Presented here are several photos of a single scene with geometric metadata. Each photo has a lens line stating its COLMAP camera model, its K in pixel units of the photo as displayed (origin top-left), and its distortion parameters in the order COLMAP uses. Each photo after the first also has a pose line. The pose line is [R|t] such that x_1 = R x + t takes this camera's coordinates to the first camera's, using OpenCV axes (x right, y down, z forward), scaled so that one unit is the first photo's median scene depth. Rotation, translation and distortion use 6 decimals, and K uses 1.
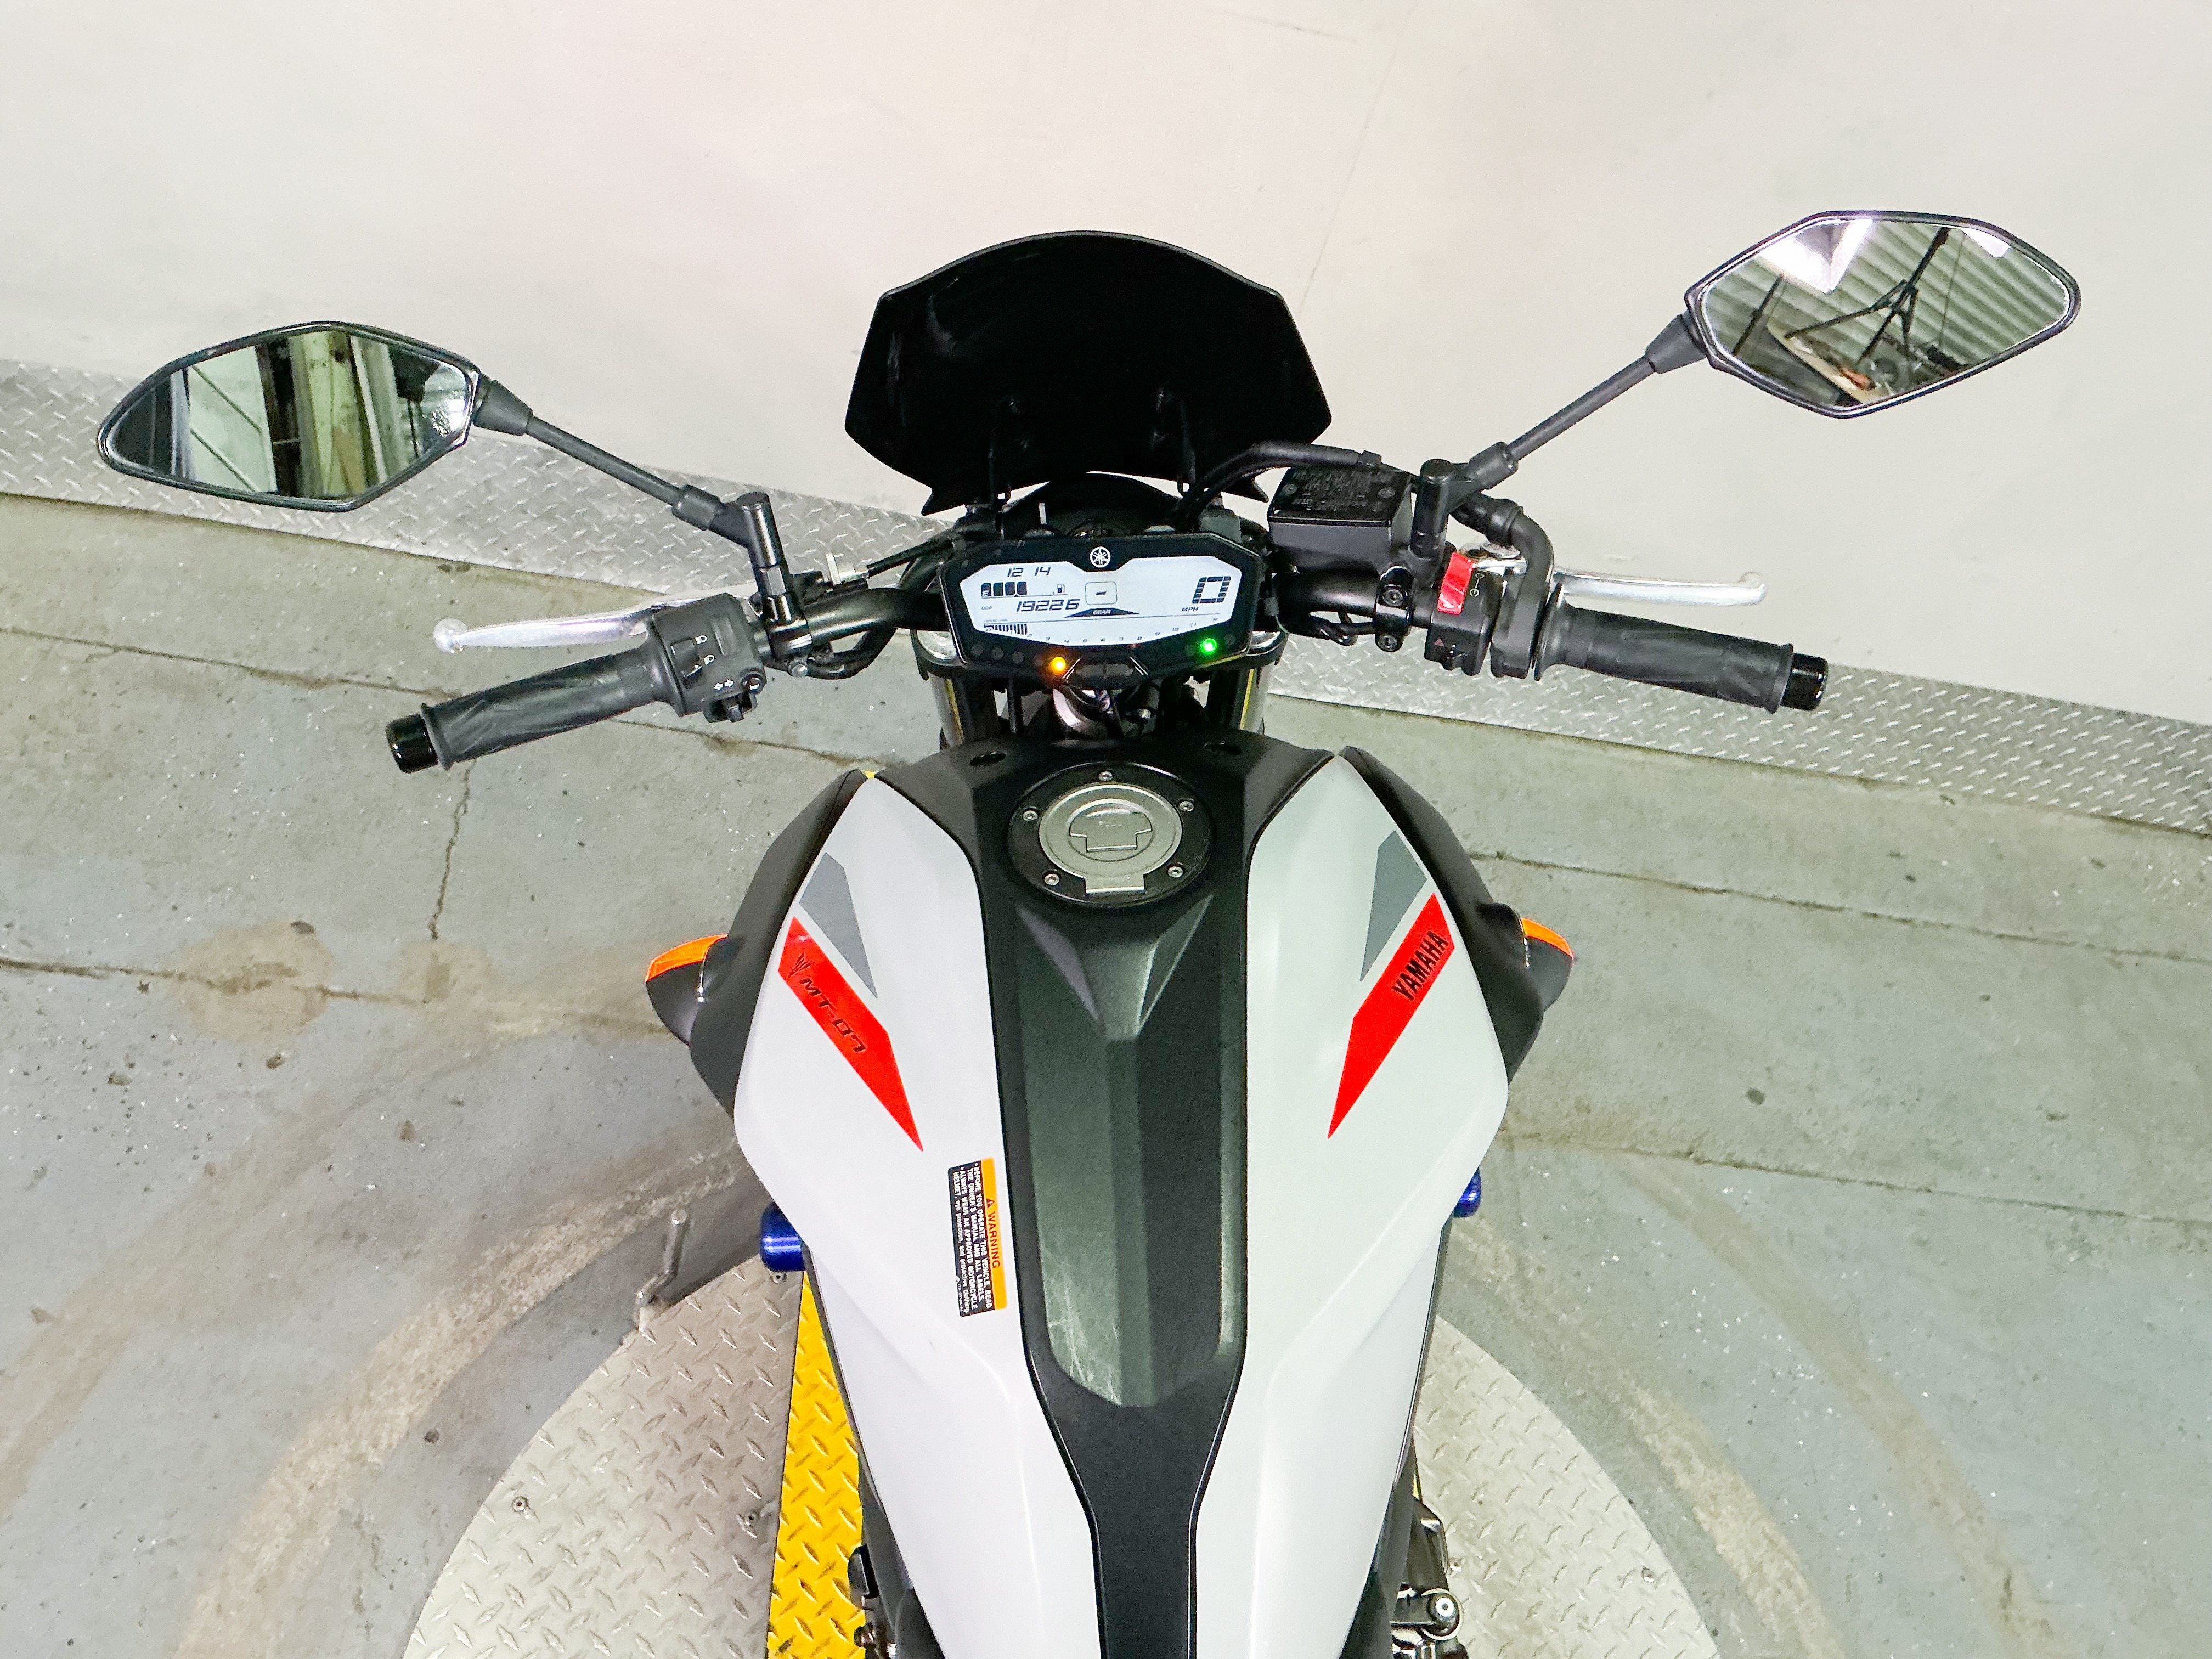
lens RADIAL K [[1782.5, 0, 1107.2], [0, 1782.5, 793.5], [0, 0, 1]] dist [0.106930, -0.198305]
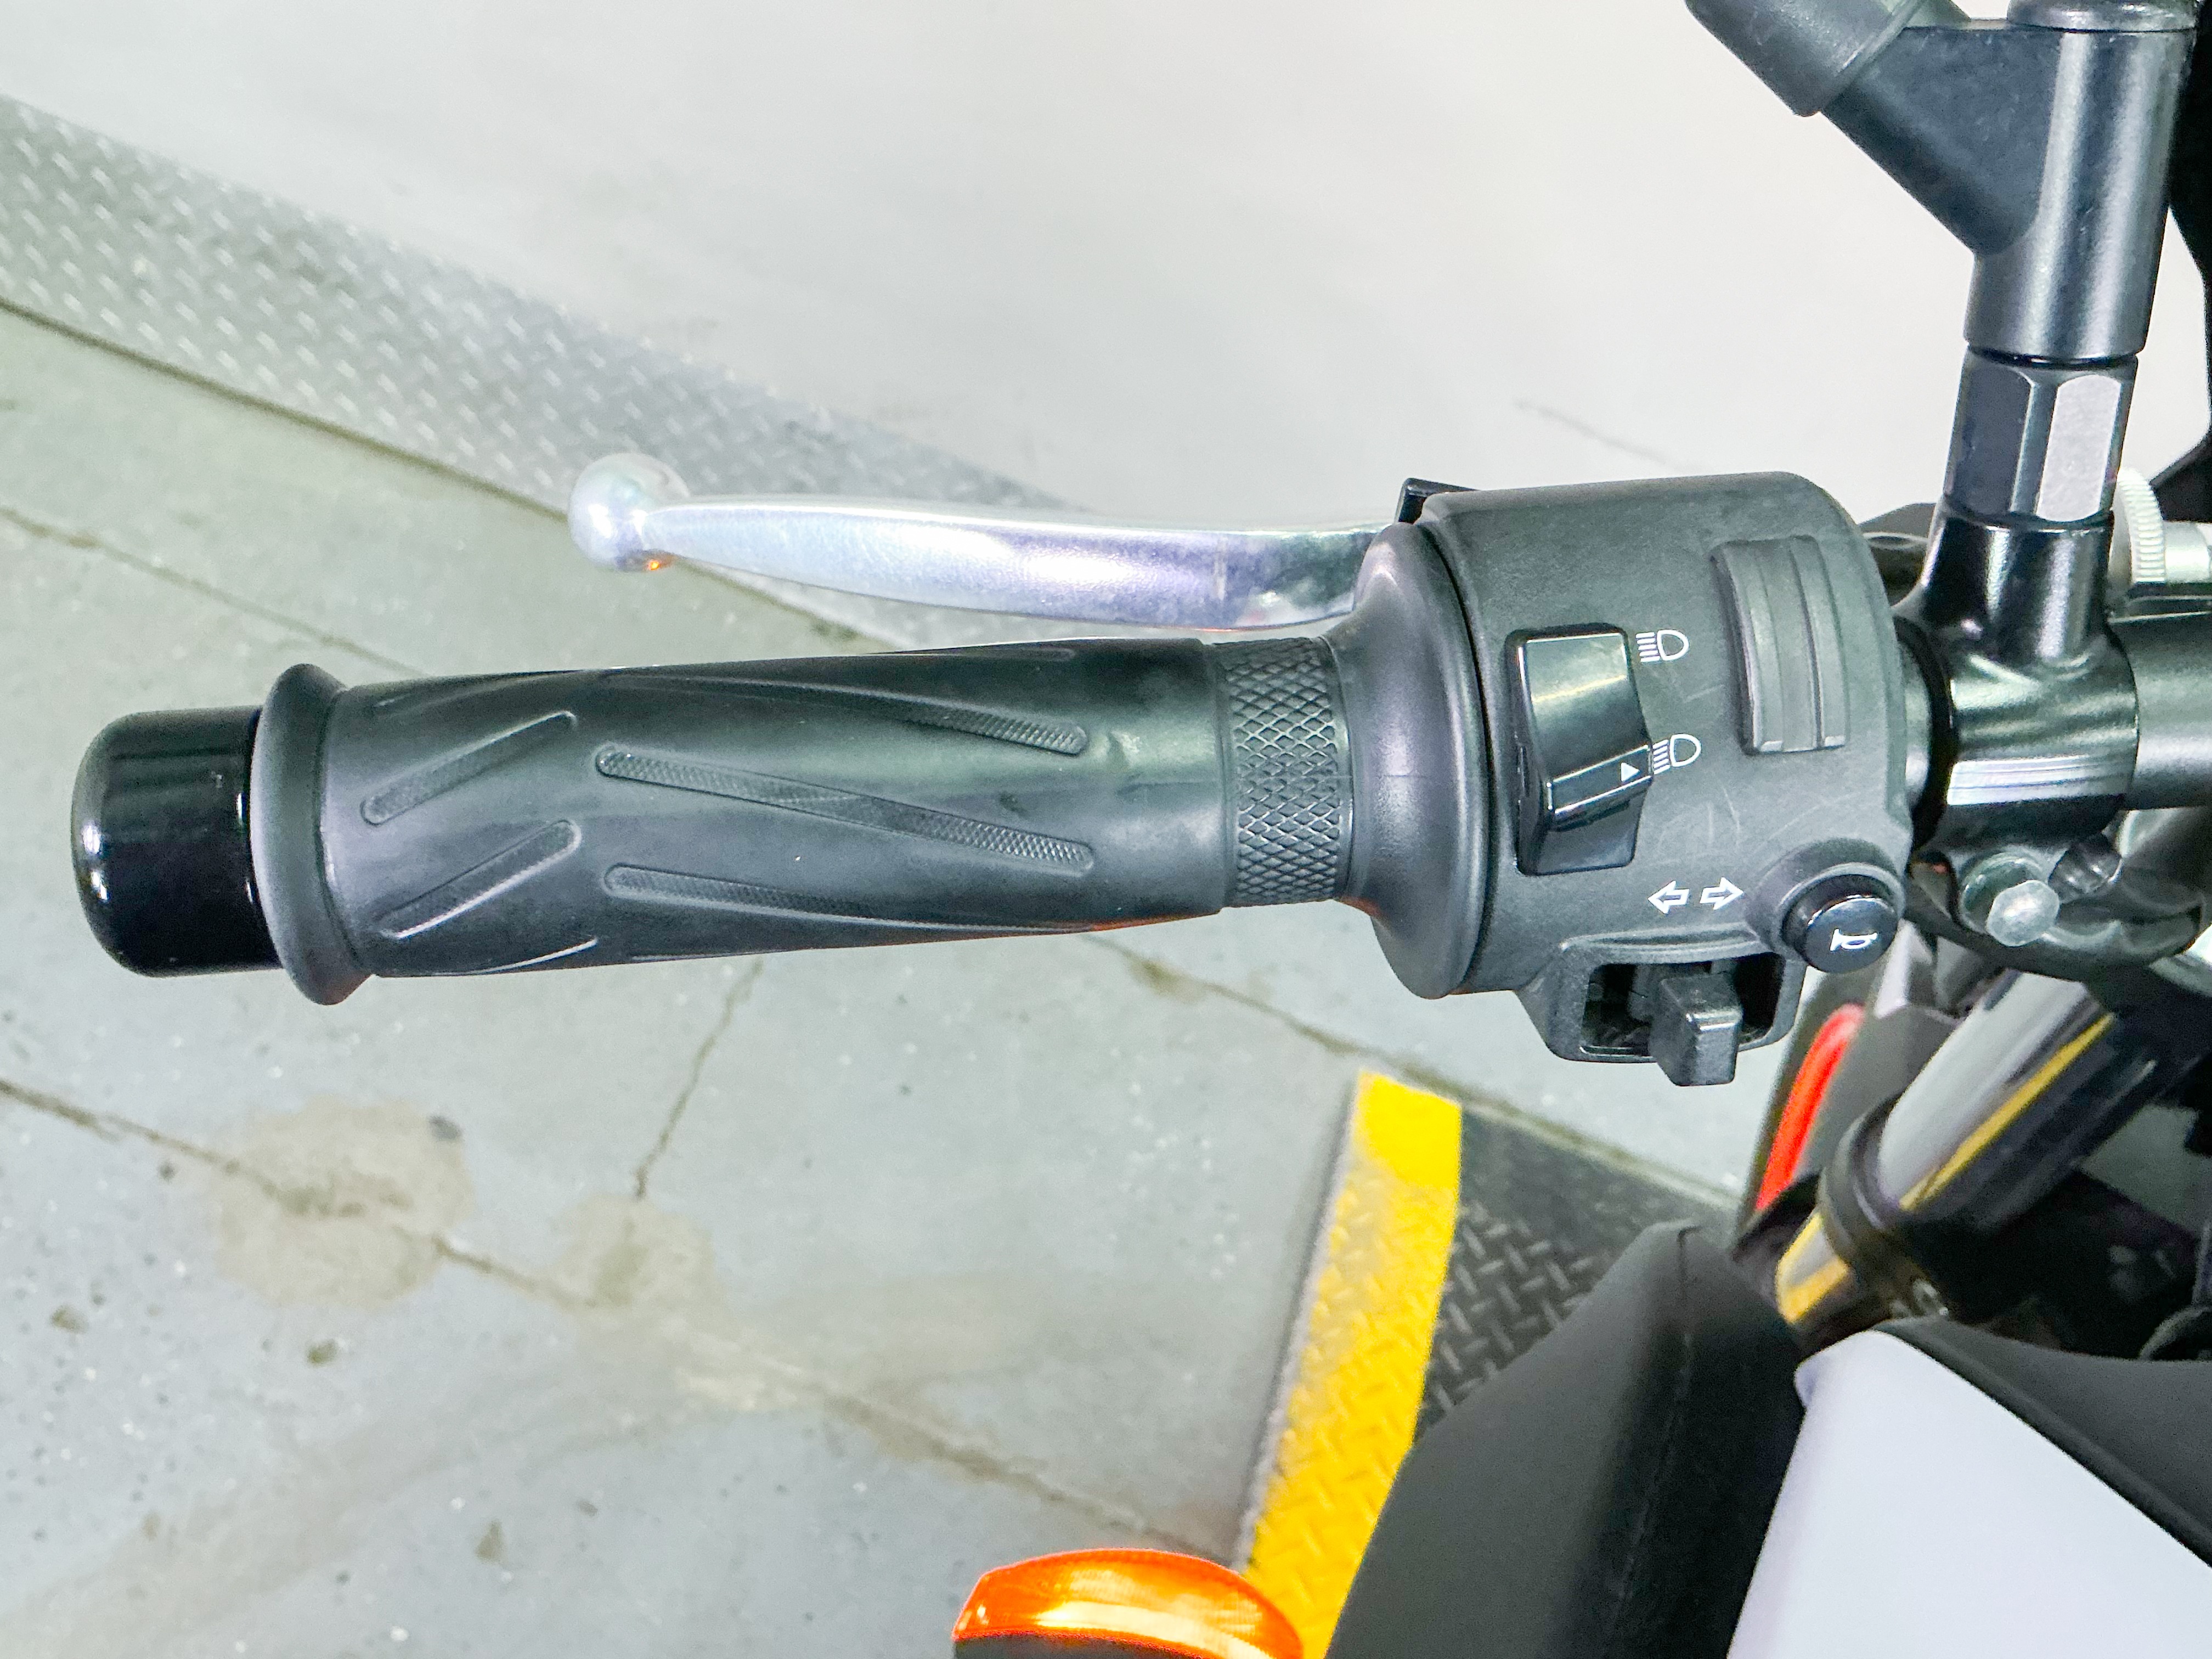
lens RADIAL K [[2197.3, 0, 1106.0], [0, 2197.3, 829.5], [0, 0, 1]] dist [0.058375, -0.006055]
pose [[0.952221, 0.213018, -0.218859, -0.225828], [-0.235959, 0.968094, -0.084364, -0.031378], [0.193905, 0.131975, 0.972103, 0.751258]]
